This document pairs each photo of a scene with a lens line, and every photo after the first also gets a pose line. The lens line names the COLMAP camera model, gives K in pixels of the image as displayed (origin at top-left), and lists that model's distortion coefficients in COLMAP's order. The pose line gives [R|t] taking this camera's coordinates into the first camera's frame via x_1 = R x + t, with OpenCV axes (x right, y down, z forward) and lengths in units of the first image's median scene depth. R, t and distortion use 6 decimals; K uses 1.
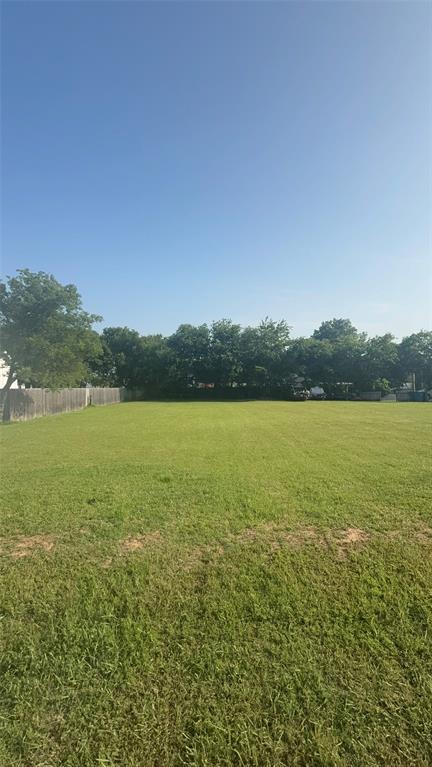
lens RADIAL K [[350.9, 0, 216.2], [0, 350.9, 384.6], [0, 0, 1]] dist [0.002883, -0.000325]
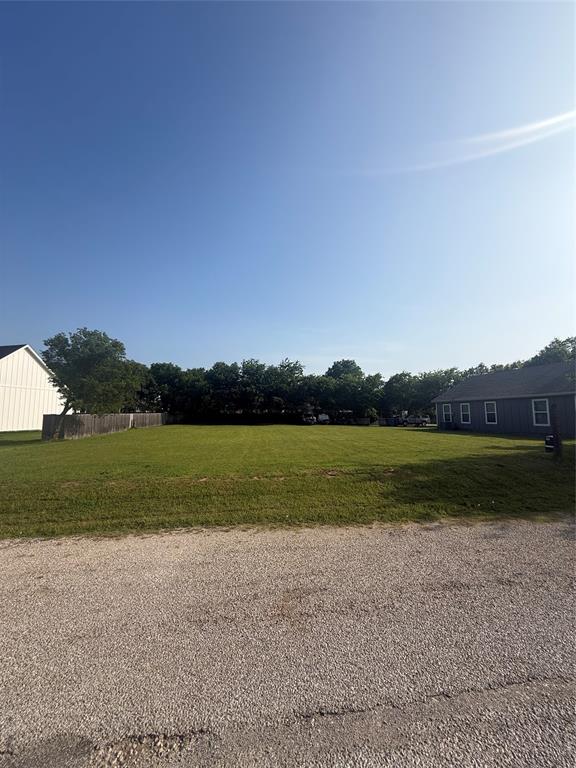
lens RADIAL K [[307.2, 0, 287.7], [0, 307.2, 383.4], [0, 0, 1]] dist [0.002772, -0.000179]
pose [[0.995777, 0.019490, 0.089716, 0.058820], [-0.011712, 0.996189, -0.086429, -0.006477], [-0.091058, 0.085014, 0.992210, -0.099966]]
